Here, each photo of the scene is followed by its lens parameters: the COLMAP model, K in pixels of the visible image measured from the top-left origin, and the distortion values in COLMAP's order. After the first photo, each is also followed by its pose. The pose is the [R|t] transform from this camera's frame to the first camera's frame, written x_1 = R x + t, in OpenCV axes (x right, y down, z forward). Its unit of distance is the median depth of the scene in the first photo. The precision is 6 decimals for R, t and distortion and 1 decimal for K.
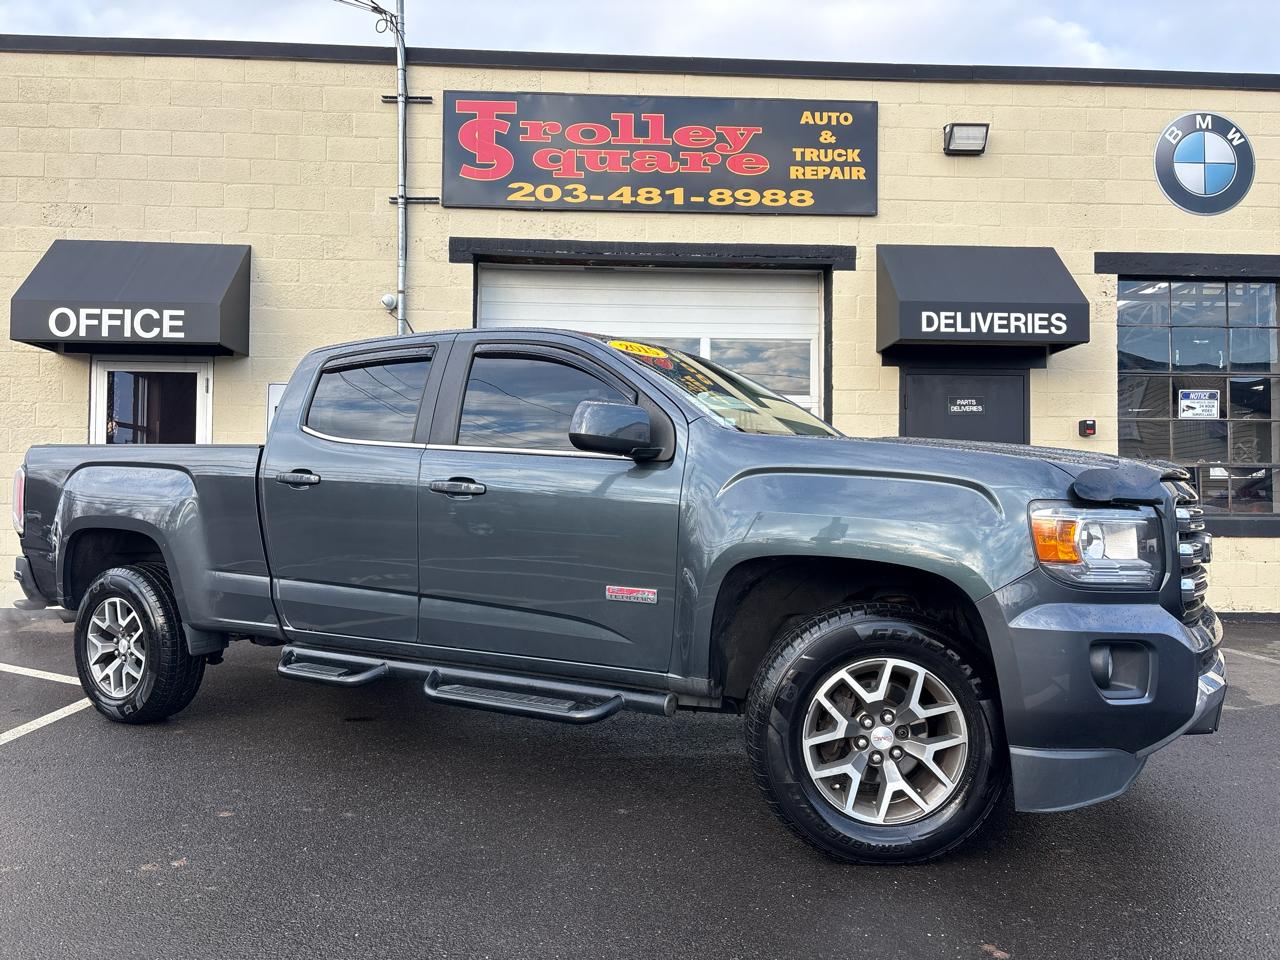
lens RADIAL K [[1003.6, 0, 642.9], [0, 1003.6, 472.6], [0, 0, 1]] dist [0.029647, -0.005422]
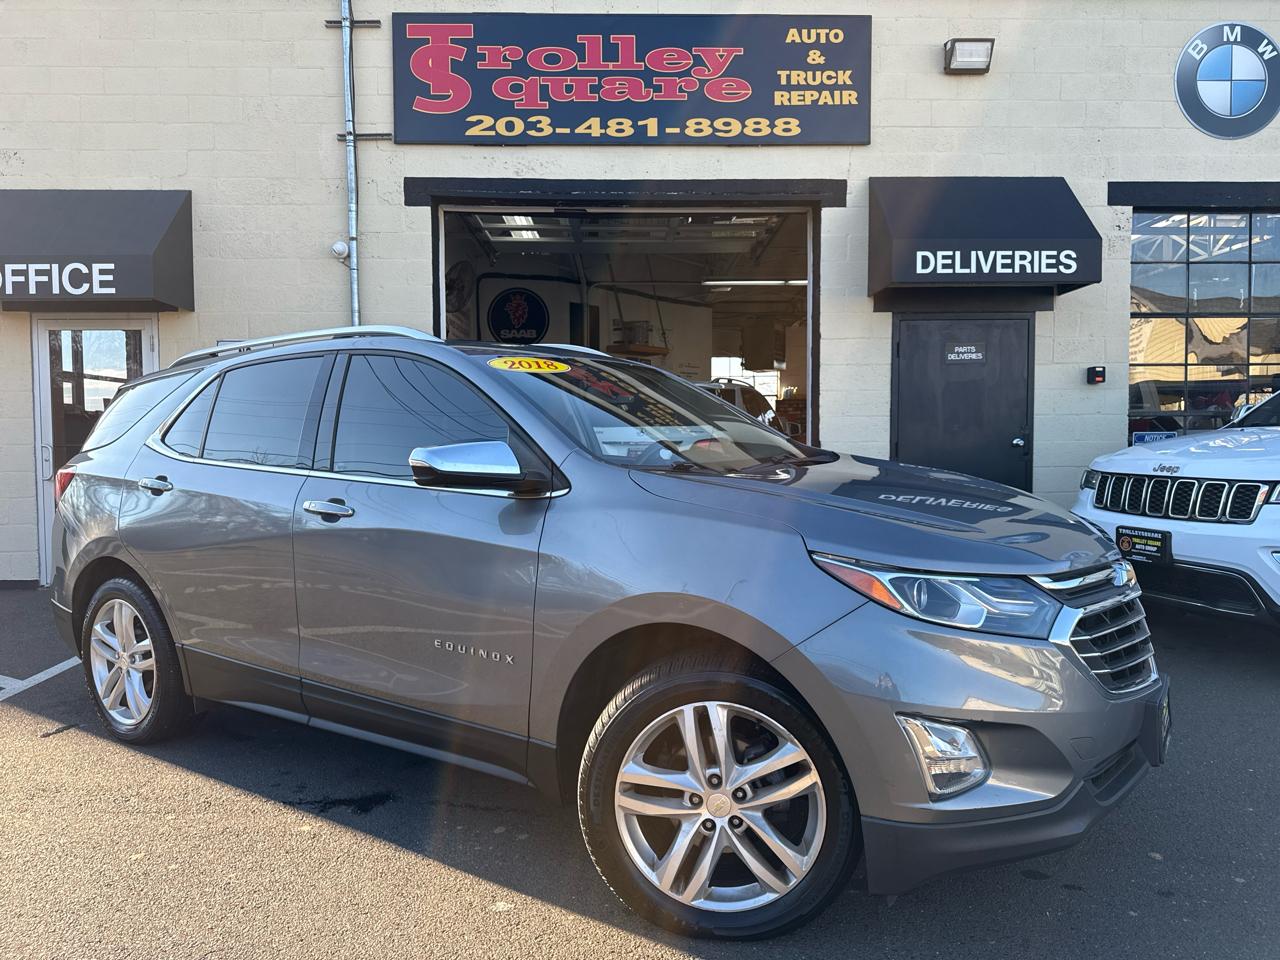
lens RADIAL K [[931.2, 0, 644.3], [0, 931.2, 483.0], [0, 0, 1]] dist [0.016370, -0.011905]
pose [[0.999654, -0.011310, -0.023741, 0.044887], [0.013235, 0.996497, 0.082572, -0.022192], [0.022724, -0.082858, 0.996302, 0.126684]]
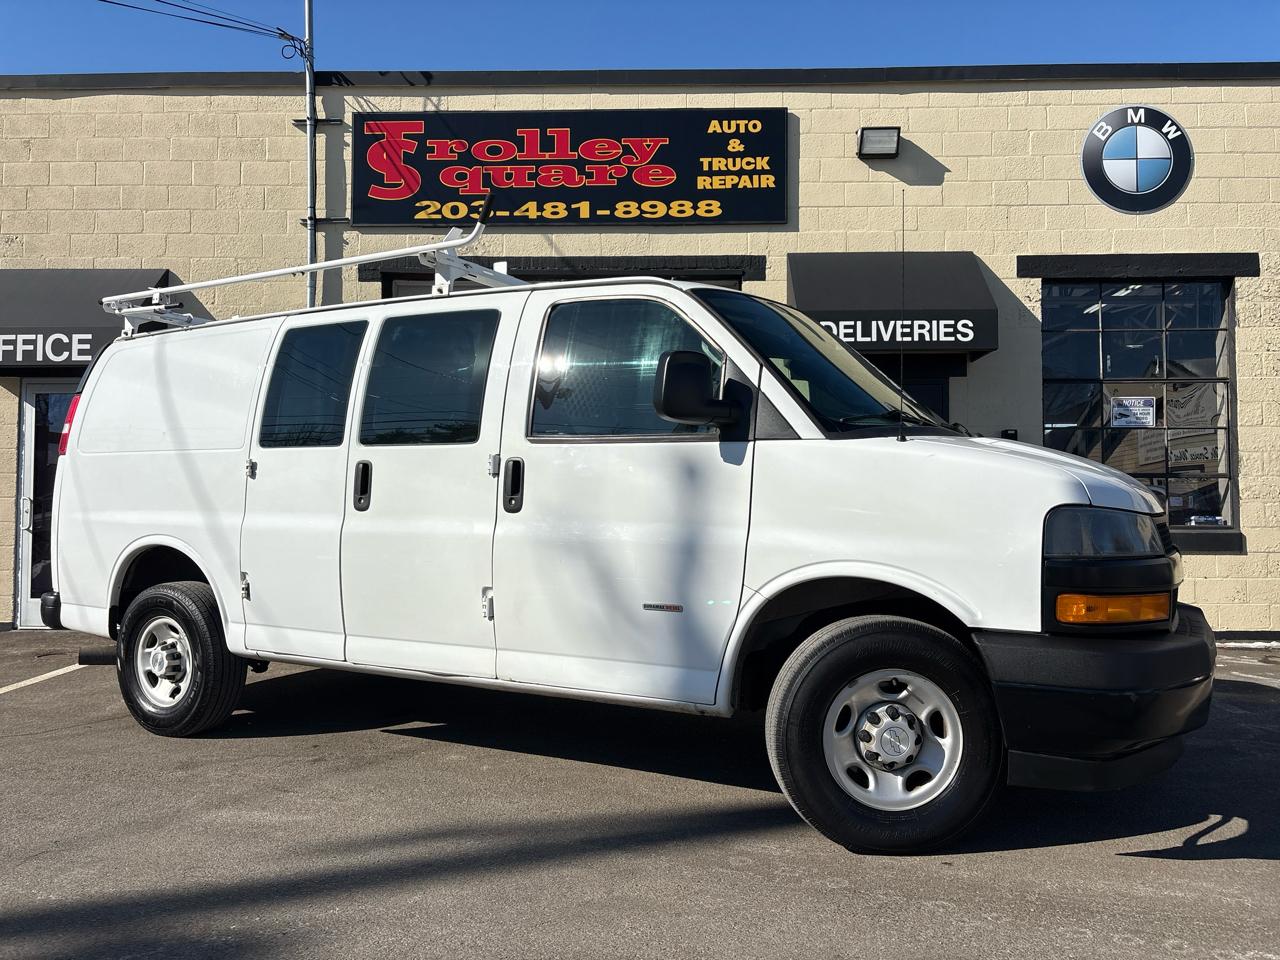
lens RADIAL K [[998.3, 0, 644.2], [0, 998.3, 478.6], [0, 0, 1]] dist [0.042980, -0.031164]
pose [[0.996380, -0.007393, -0.084692, 0.176831], [0.007035, 0.999965, -0.004524, -0.003716], [0.084723, 0.003912, 0.996397, 0.017697]]
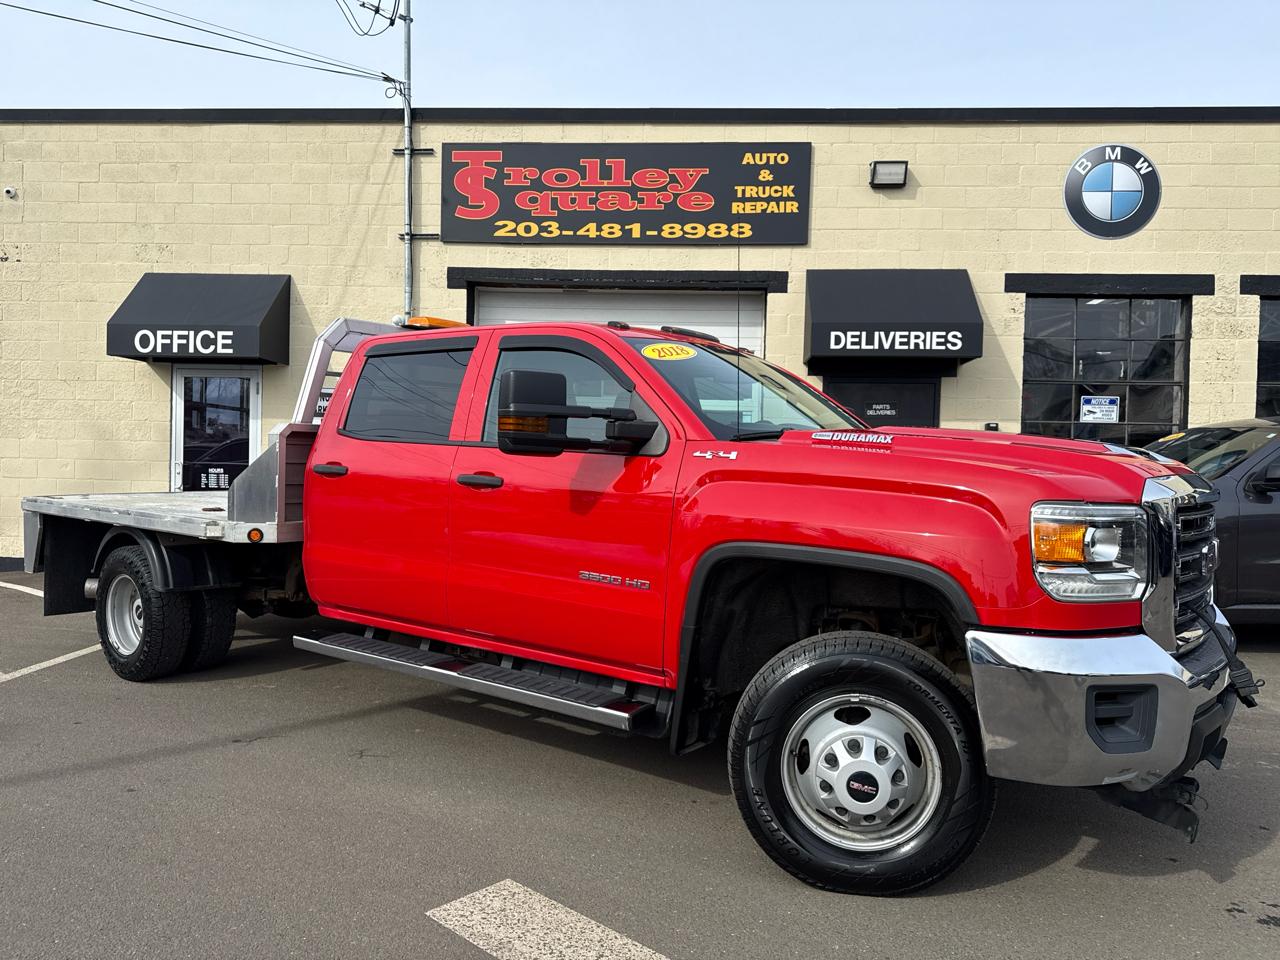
lens RADIAL K [[921.3, 0, 644.5], [0, 921.3, 491.1], [0, 0, 1]] dist [0.080795, -0.105264]
pose [[0.992338, 0.020183, -0.121894, 0.184748], [-0.012813, 0.998059, 0.060950, -0.035169], [0.122888, -0.058921, 0.990670, -0.096885]]
